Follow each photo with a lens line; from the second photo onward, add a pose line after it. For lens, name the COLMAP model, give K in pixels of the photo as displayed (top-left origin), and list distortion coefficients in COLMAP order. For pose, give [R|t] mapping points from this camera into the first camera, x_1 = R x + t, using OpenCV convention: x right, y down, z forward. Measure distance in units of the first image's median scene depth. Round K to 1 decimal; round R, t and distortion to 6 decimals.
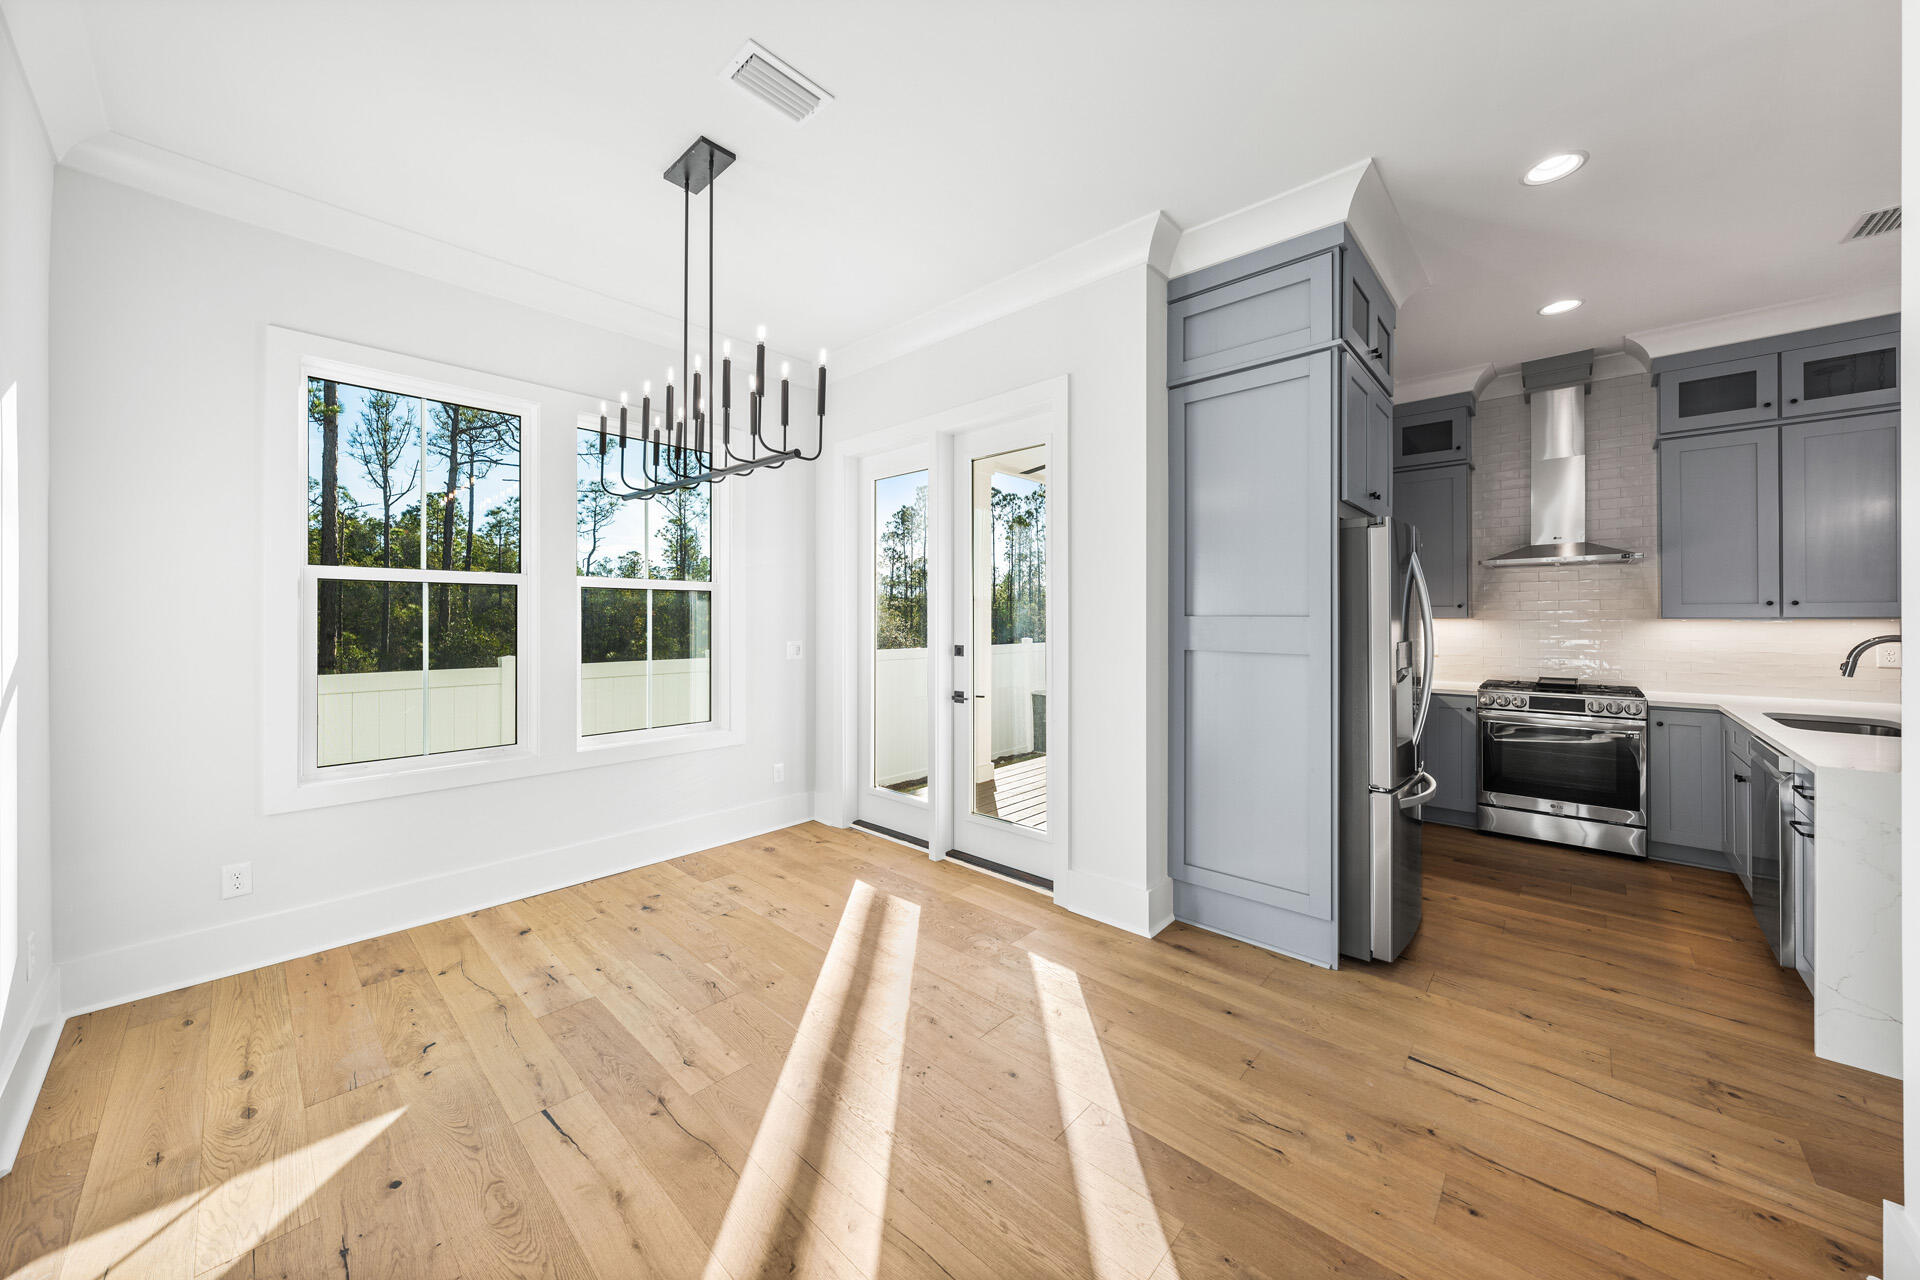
lens RADIAL K [[706.2, 0, 929.6], [0, 706.2, 614.6], [0, 0, 1]] dist [-0.001066, -0.000430]
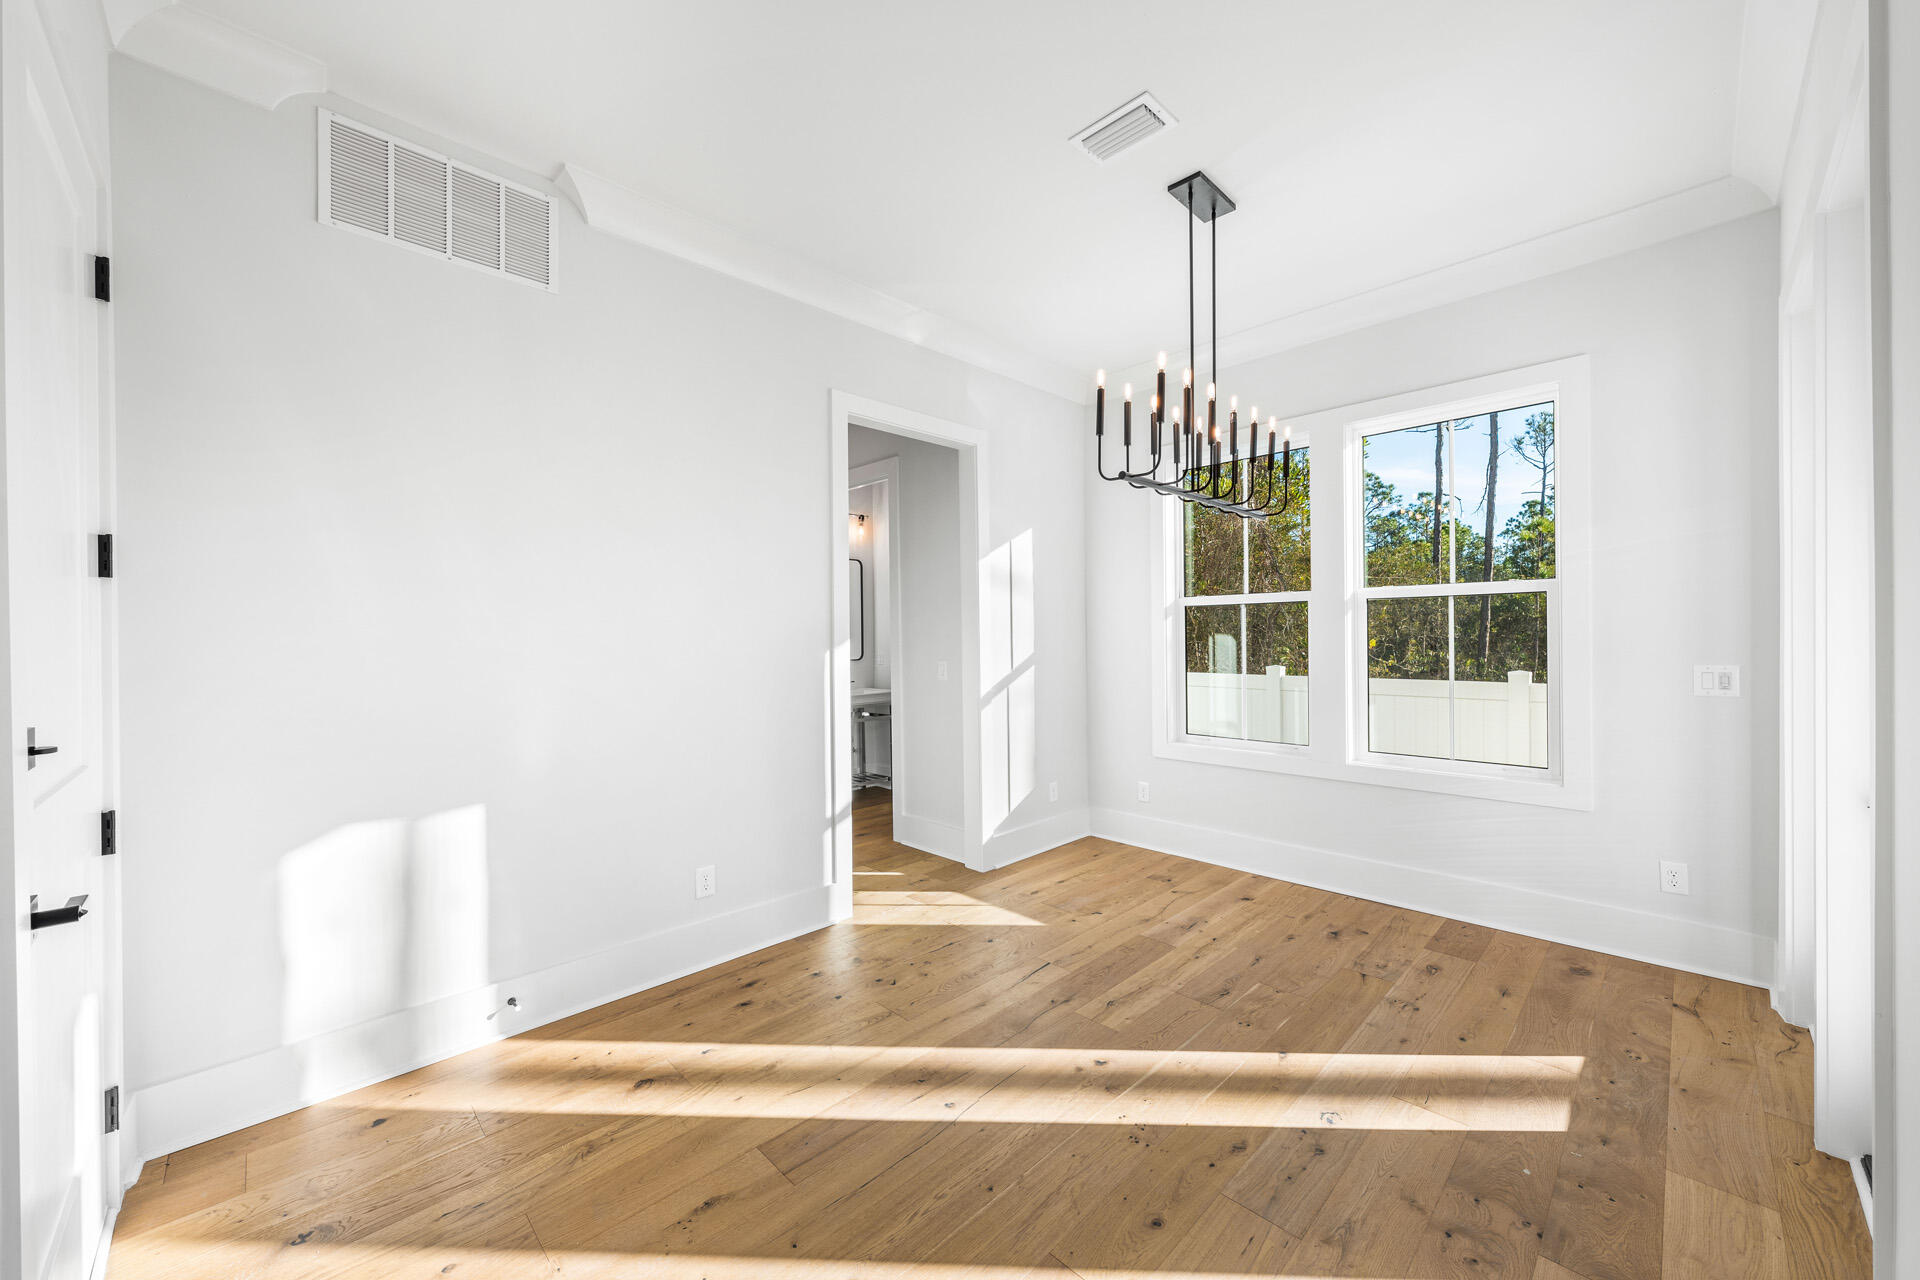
lens RADIAL K [[706.2, 0, 945.0], [0, 706.2, 637.5], [0, 0, 1]] dist [-0.001066, -0.000430]
pose [[-0.058089, 0.003717, -0.998304, 0.624945], [0.015244, 0.999880, 0.002836, 0.003283], [0.998195, -0.015054, -0.058139, 0.571628]]
